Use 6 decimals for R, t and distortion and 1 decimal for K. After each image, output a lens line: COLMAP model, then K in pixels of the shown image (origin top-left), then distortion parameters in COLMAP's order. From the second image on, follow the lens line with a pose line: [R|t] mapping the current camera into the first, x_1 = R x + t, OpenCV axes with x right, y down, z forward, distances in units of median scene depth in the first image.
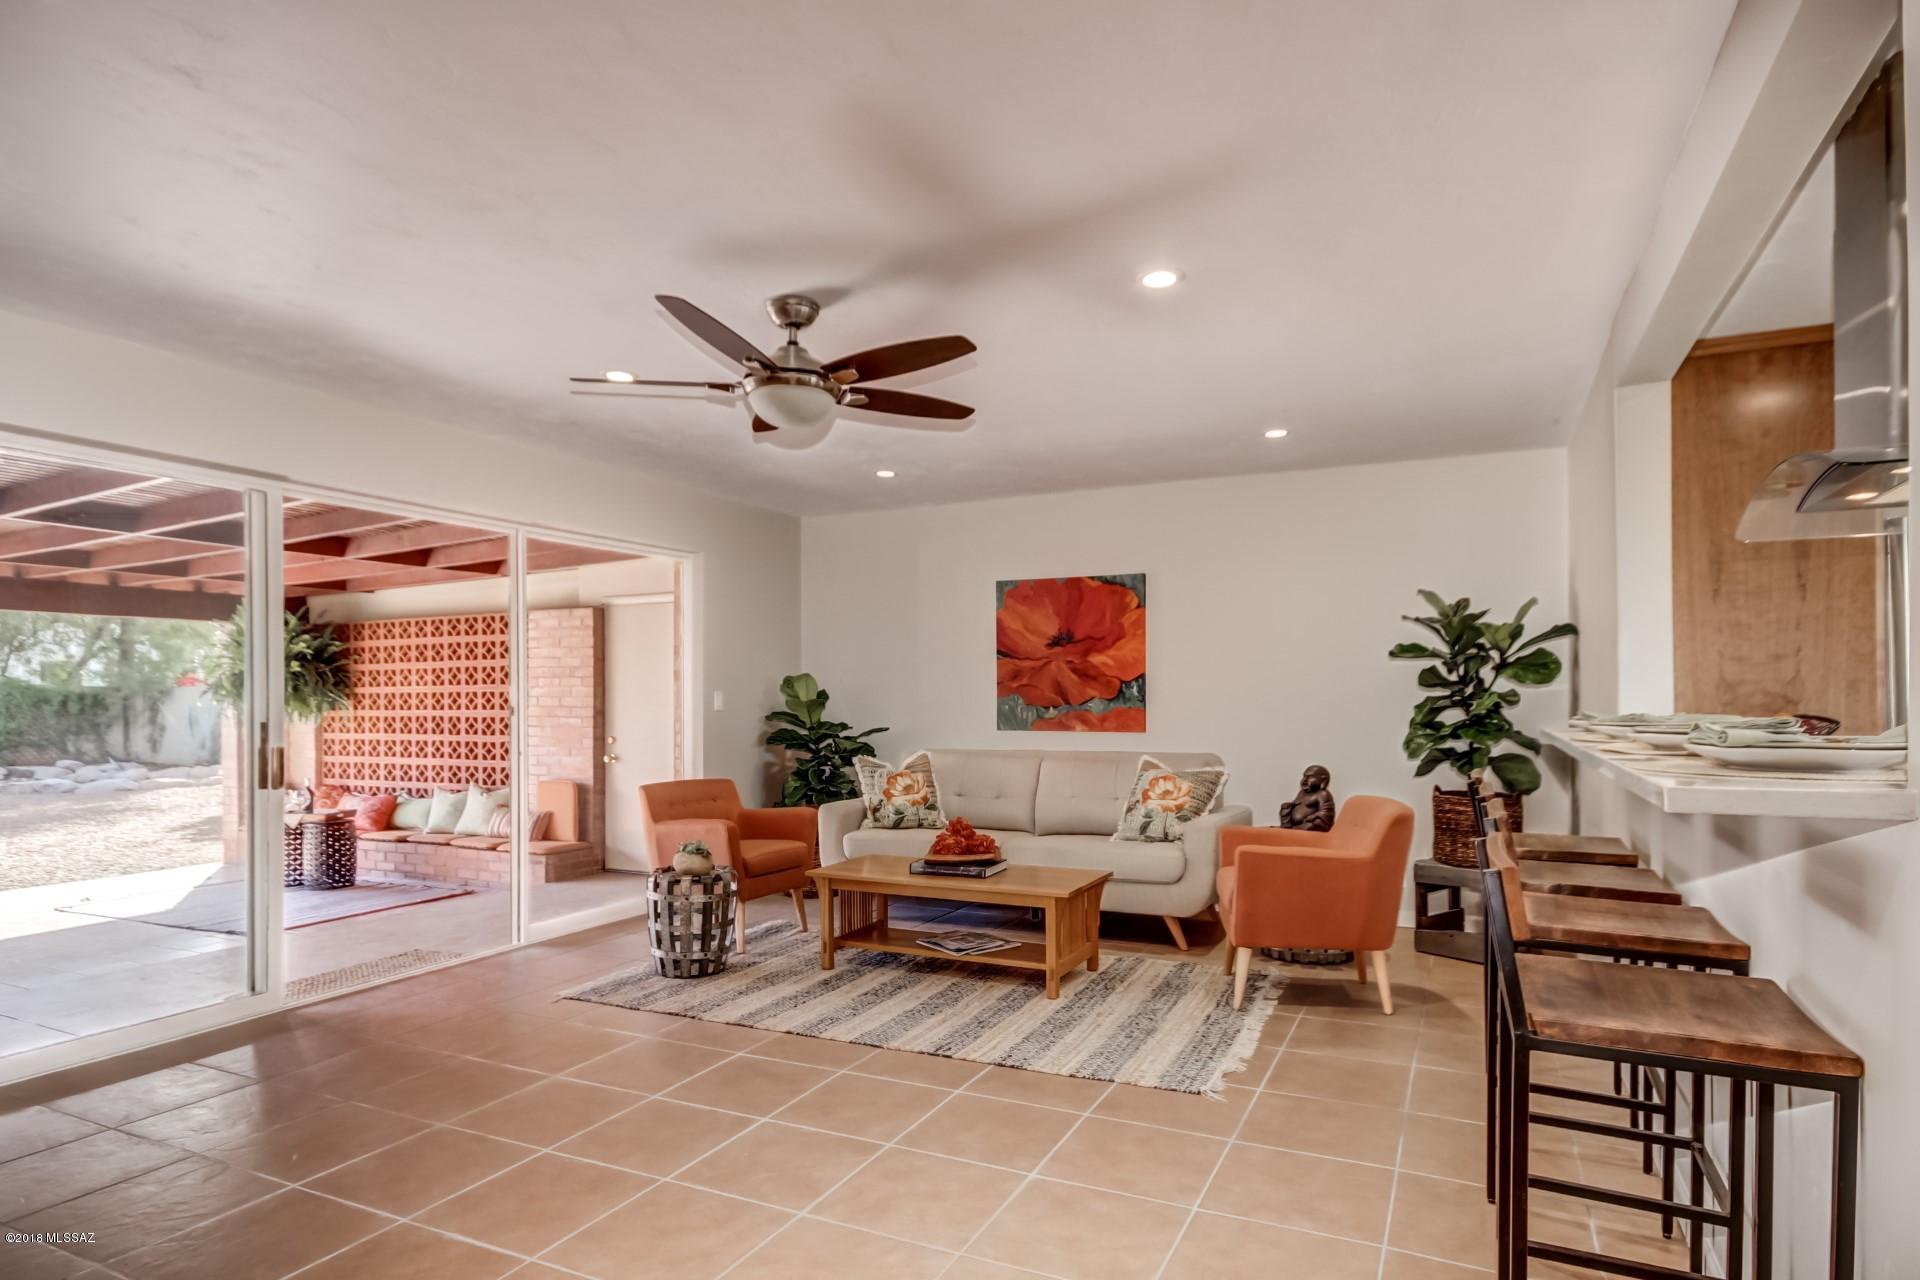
lens RADIAL K [[1011.9, 0, 974.5], [0, 1011.9, 692.3], [0, 0, 1]] dist [-0.003100, -0.000535]
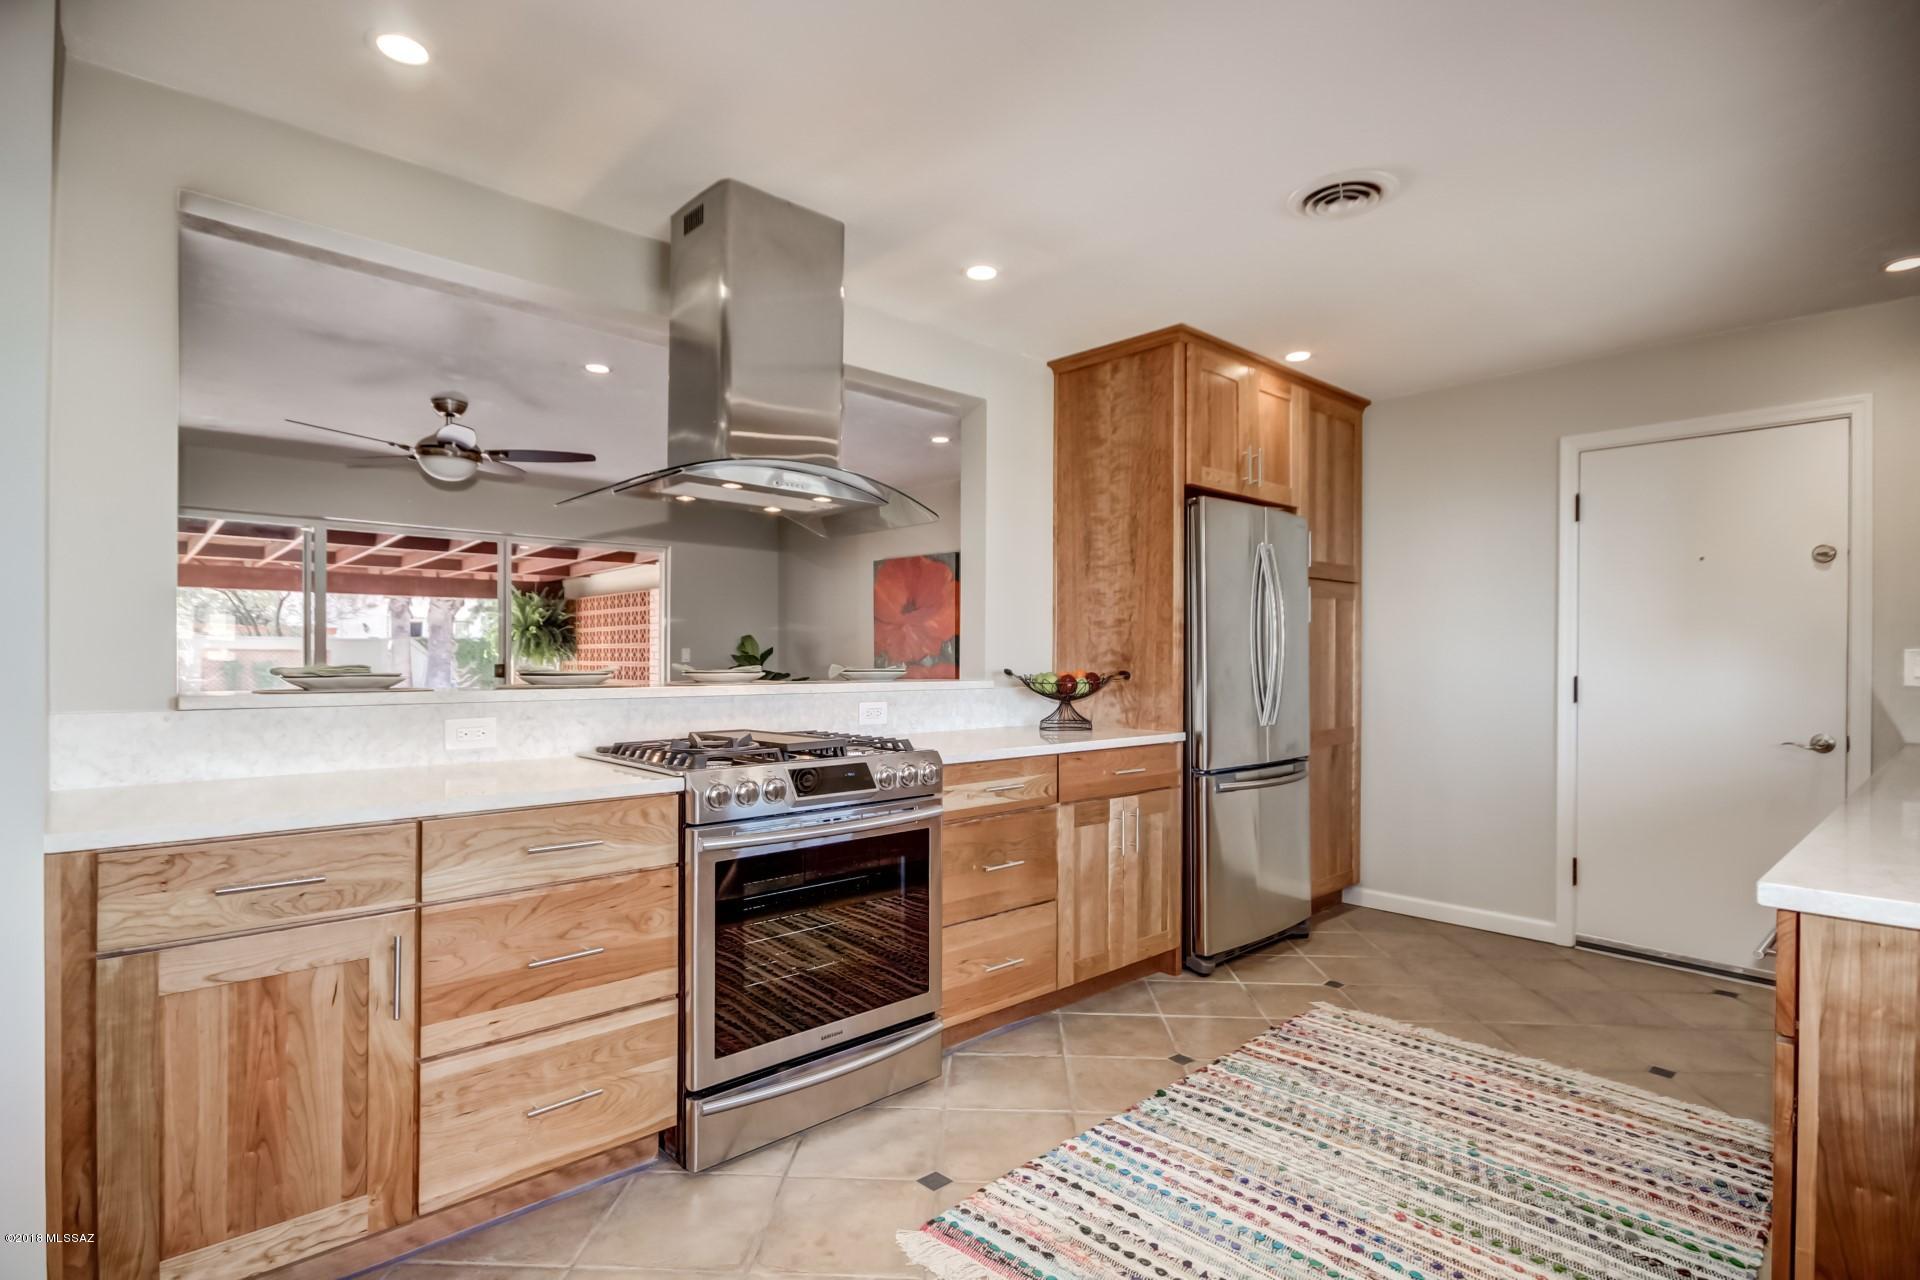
lens RADIAL K [[954.3, 0, 960.0], [0, 954.3, 651.1], [0, 0, 1]] dist [0.001411, 0.000032]
pose [[0.931099, 0.004396, -0.364741, 0.573634], [-0.004039, 0.999990, 0.001740, -0.000874], [0.364745, -0.000147, 0.931107, -0.055161]]
